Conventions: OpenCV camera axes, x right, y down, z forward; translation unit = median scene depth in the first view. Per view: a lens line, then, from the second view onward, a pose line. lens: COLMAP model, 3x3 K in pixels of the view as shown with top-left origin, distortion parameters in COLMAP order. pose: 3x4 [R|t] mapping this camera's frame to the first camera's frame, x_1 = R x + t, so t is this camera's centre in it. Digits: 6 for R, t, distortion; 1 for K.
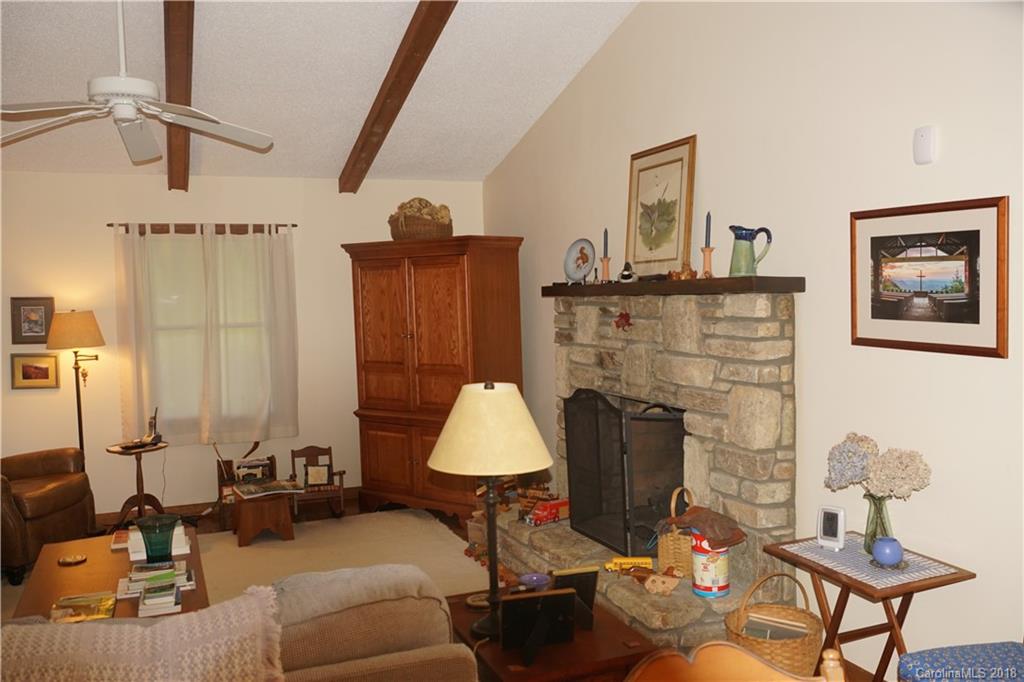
lens RADIAL K [[862.3, 0, 511.3], [0, 862.3, 341.0], [0, 0, 1]] dist [0.005067, -0.001253]
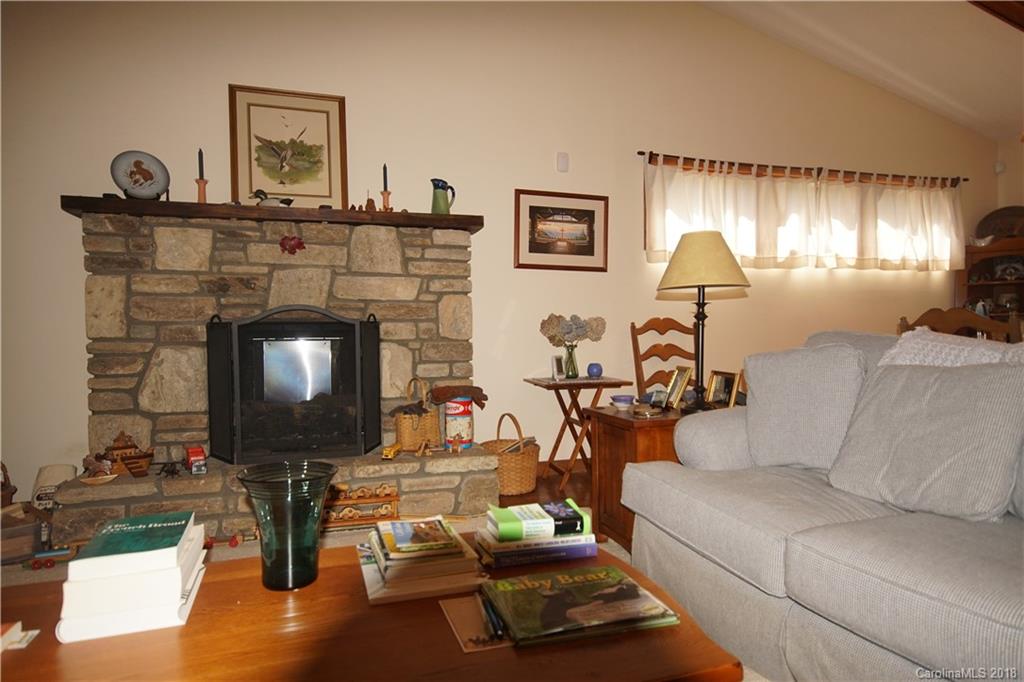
lens RADIAL K [[609.6, 0, 507.5], [0, 609.6, 344.7], [0, 0, 1]] dist [0.016936, 0.004700]
pose [[0.074169, 0.012335, 0.997169, -0.694196], [0.067916, 0.997539, -0.017391, 0.152348], [-0.994930, 0.069013, 0.073149, 0.830988]]
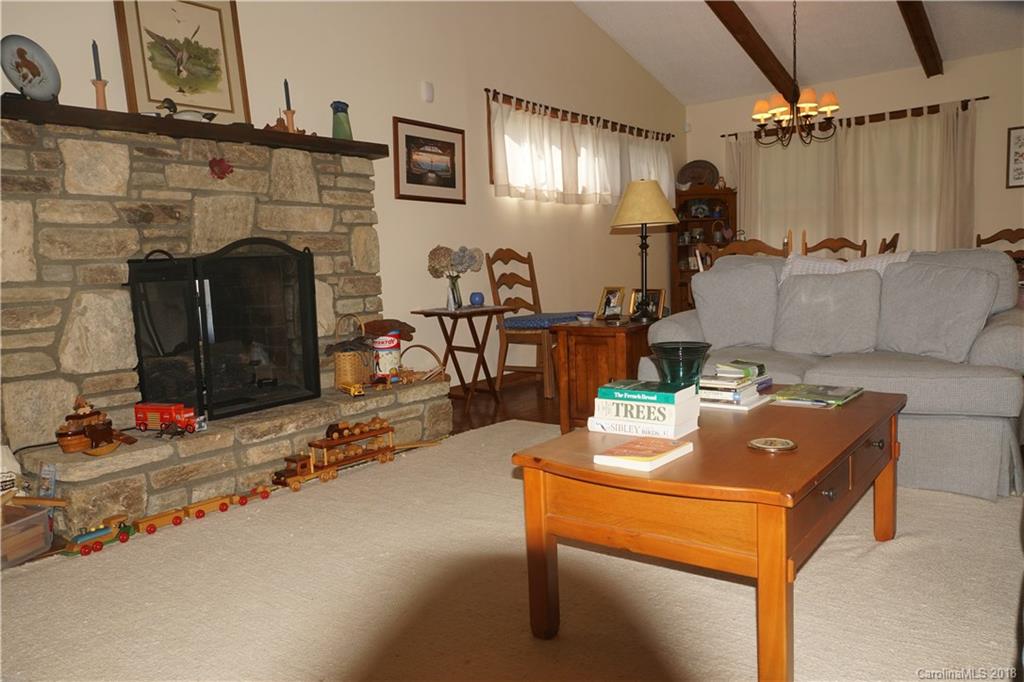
lens RADIAL K [[741.6, 0, 514.7], [0, 741.6, 343.0], [0, 0, 1]] dist [-0.018918, -0.002484]
pose [[-0.508365, -0.047237, 0.859845, -0.829688], [0.103057, 0.987981, 0.115207, 0.120107], [-0.854953, 0.147180, -0.497387, 1.369268]]
